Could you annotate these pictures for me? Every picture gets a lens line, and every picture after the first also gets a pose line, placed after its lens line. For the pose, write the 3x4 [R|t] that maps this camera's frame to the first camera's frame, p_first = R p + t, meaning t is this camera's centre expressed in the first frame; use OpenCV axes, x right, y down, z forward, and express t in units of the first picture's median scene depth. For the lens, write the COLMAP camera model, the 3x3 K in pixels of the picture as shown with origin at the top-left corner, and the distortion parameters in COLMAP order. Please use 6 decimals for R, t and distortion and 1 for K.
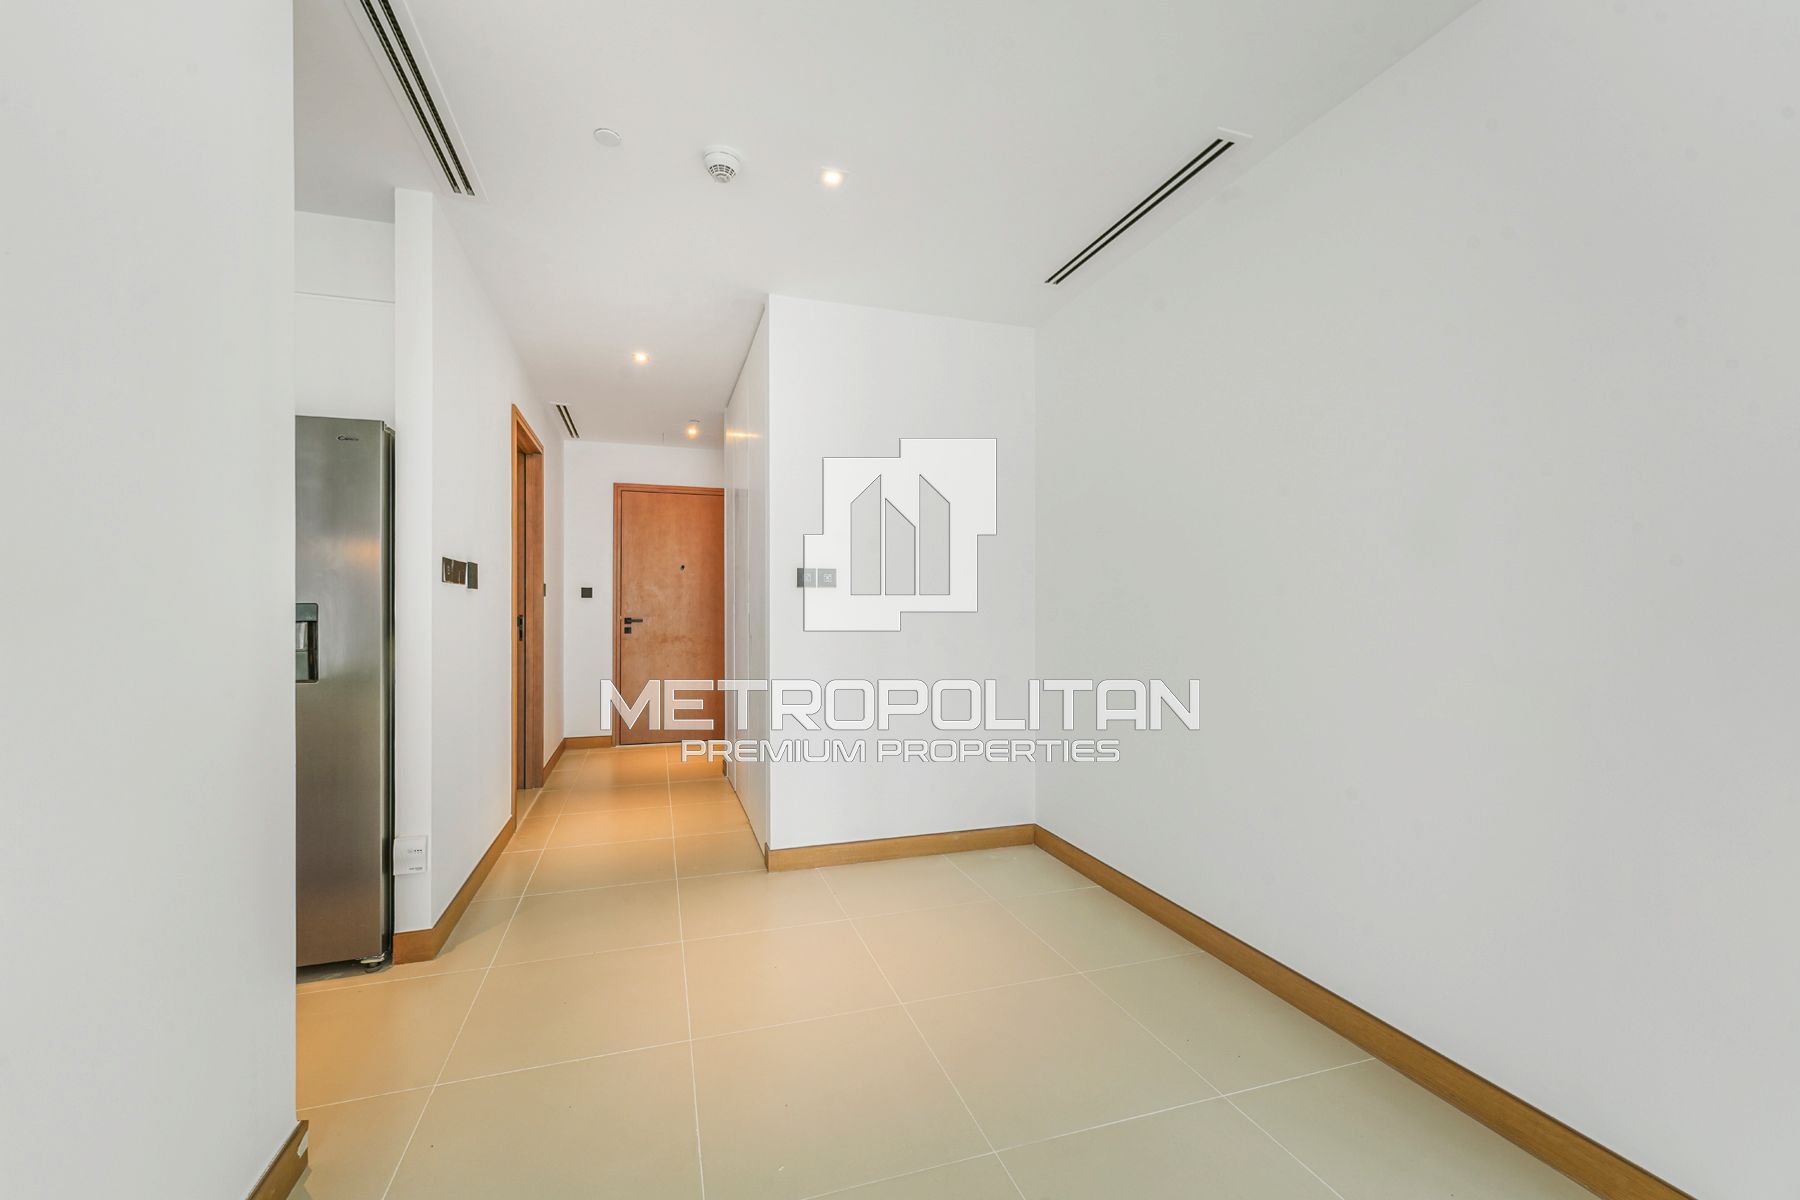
lens RADIAL K [[709.5, 0, 877.0], [0, 709.5, 595.8], [0, 0, 1]] dist [-0.002501, 0.000579]
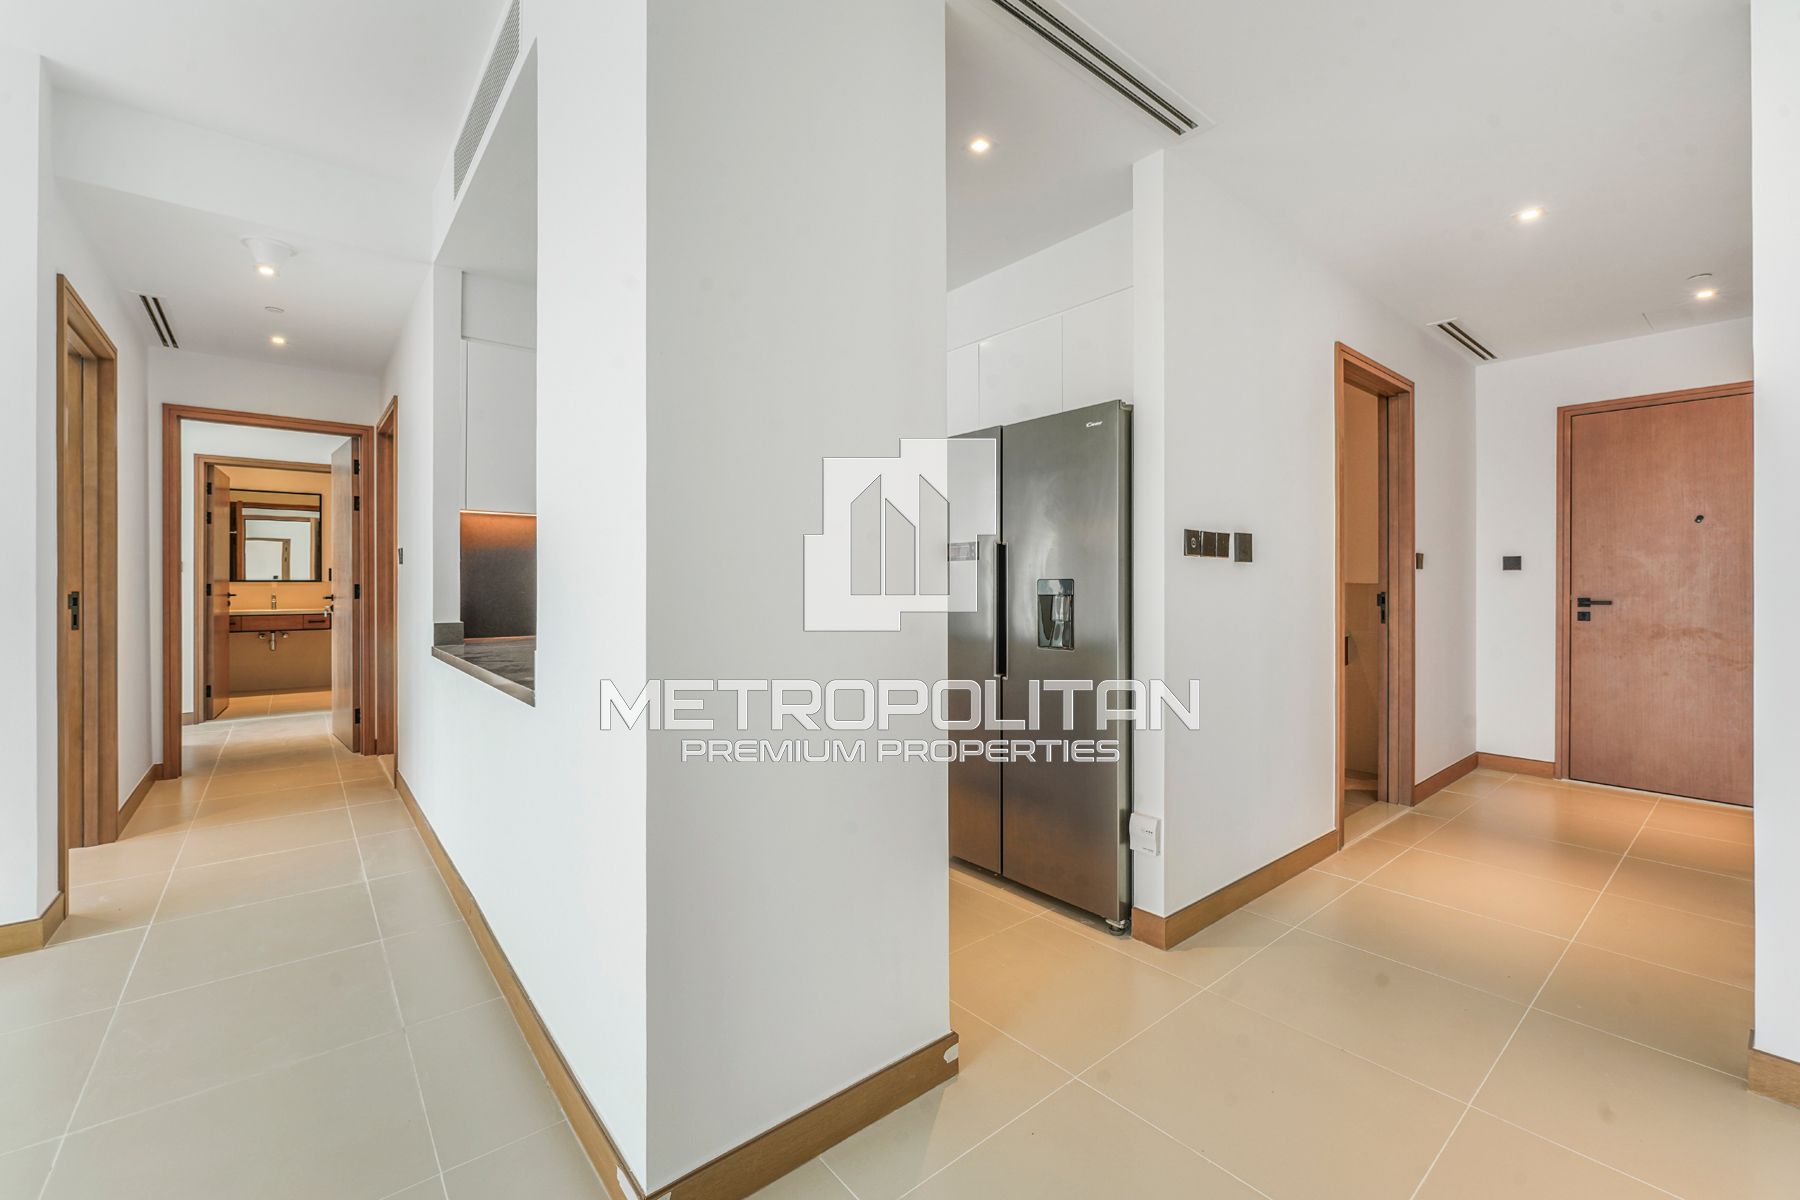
lens RADIAL K [[721.4, 0, 871.4], [0, 721.4, 578.6], [0, 0, 1]] dist [-0.001195, -0.000017]
pose [[0.368436, -0.005926, -0.929634, 0.058041], [0.014824, 0.999890, -0.000498, 0.002688], [0.929535, -0.013597, 0.368483, 0.120821]]
